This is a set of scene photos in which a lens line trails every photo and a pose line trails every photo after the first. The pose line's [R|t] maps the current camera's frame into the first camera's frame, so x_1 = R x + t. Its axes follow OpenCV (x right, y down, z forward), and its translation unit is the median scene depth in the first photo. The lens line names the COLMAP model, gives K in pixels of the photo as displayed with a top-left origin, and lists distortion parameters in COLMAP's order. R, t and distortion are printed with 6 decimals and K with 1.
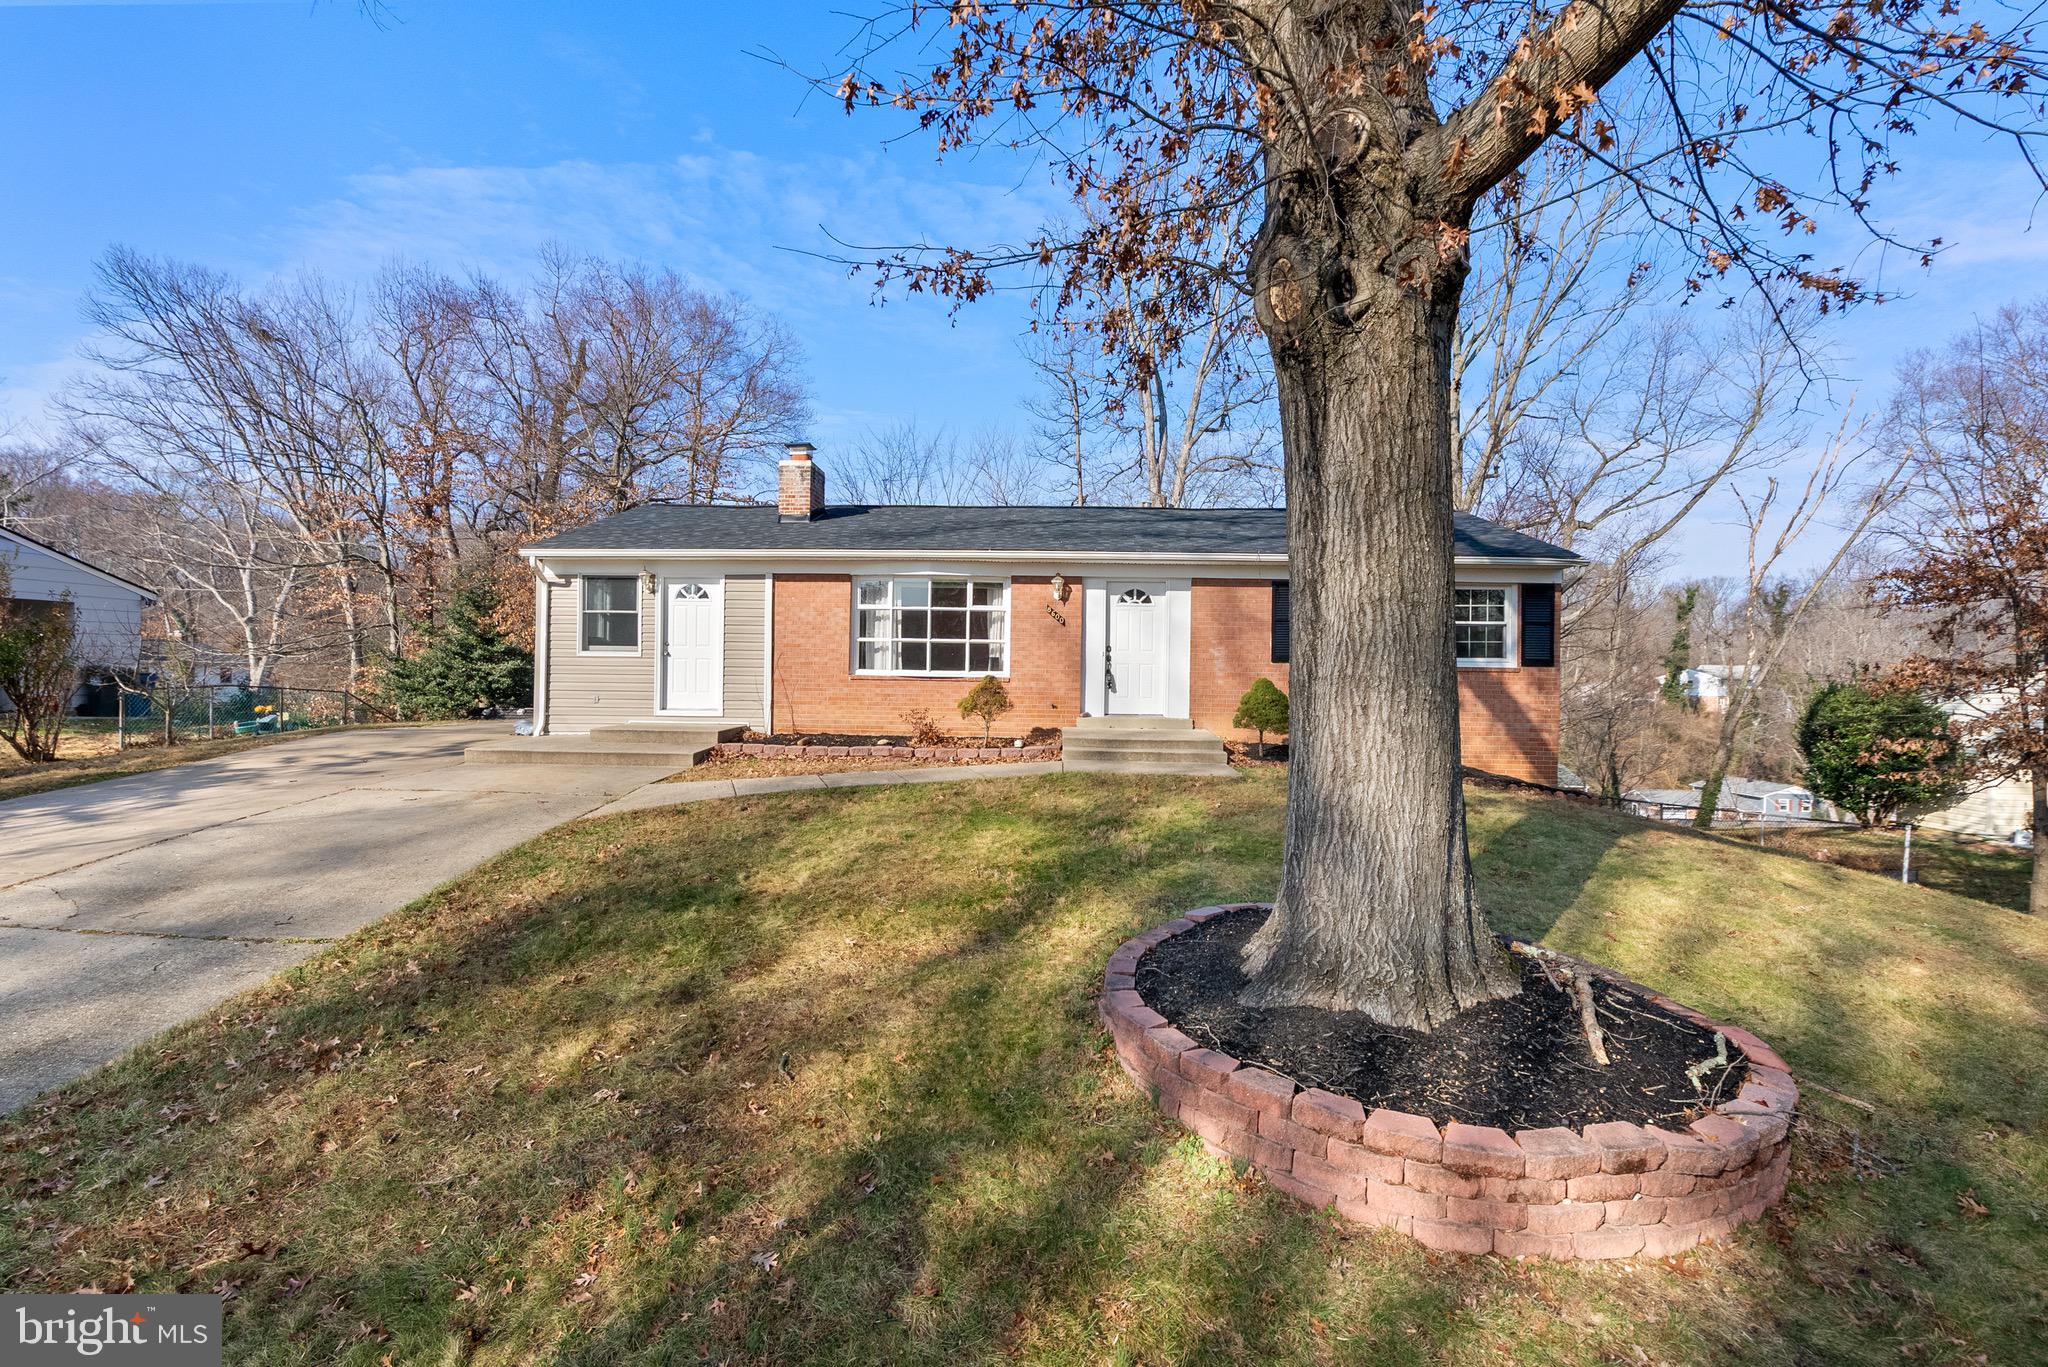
lens RADIAL K [[938.7, 0, 1022.0], [0, 938.7, 679.4], [0, 0, 1]] dist [0.000371, 0.002735]
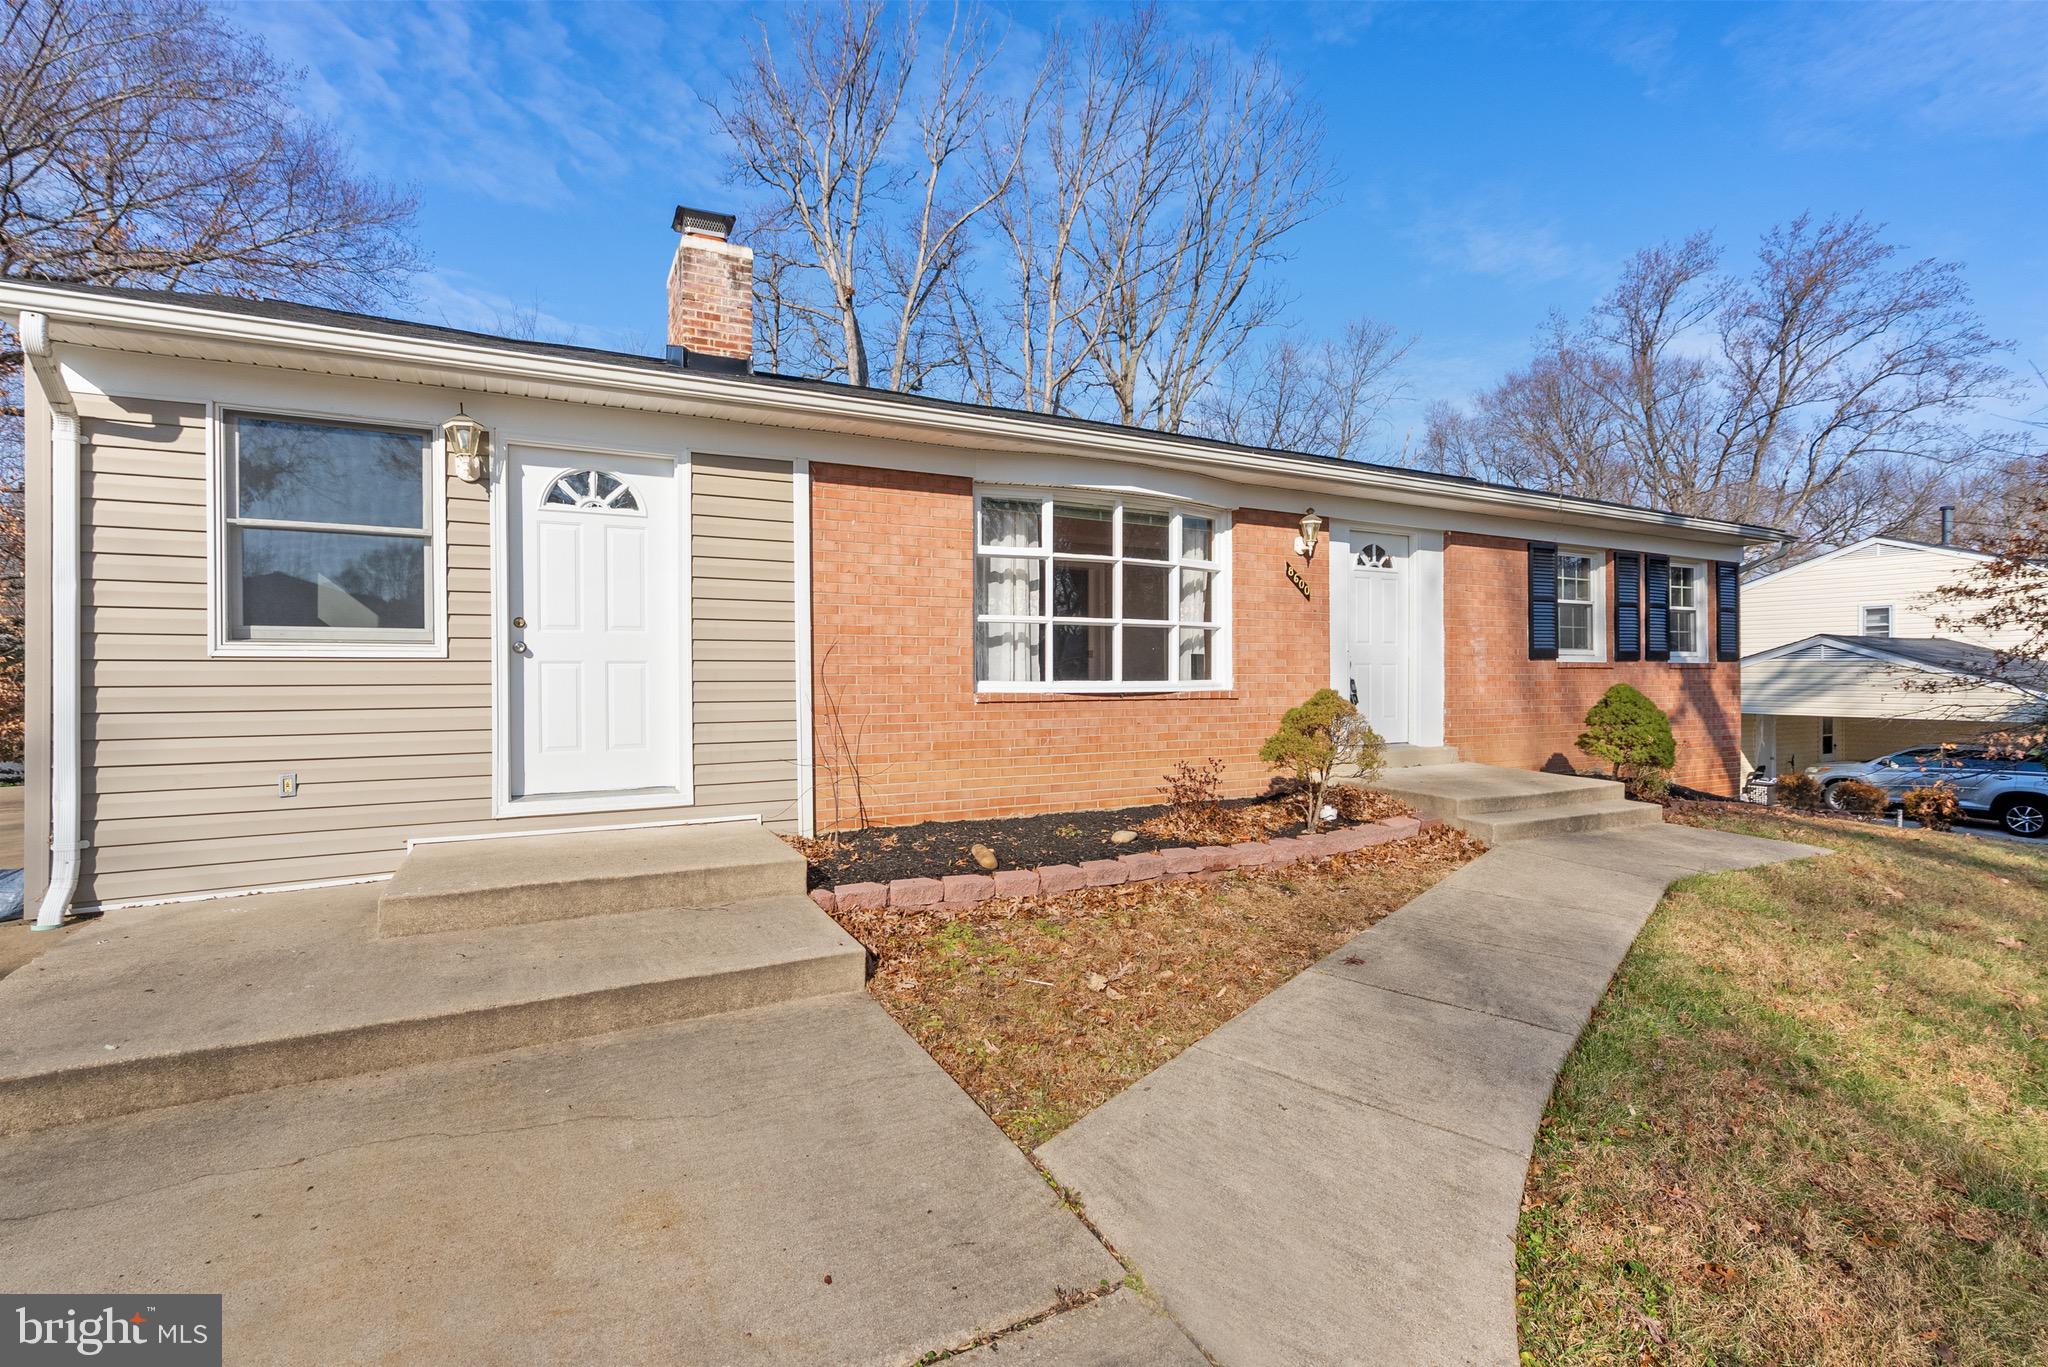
lens RADIAL K [[938.7, 0, 1025.6], [0, 938.7, 674.8], [0, 0, 1]] dist [0.000371, 0.002735]
pose [[0.857986, -0.016118, 0.513420, -0.400006], [0.016922, 0.999852, 0.003110, -0.015091], [-0.513394, 0.006020, 0.858132, 0.578869]]
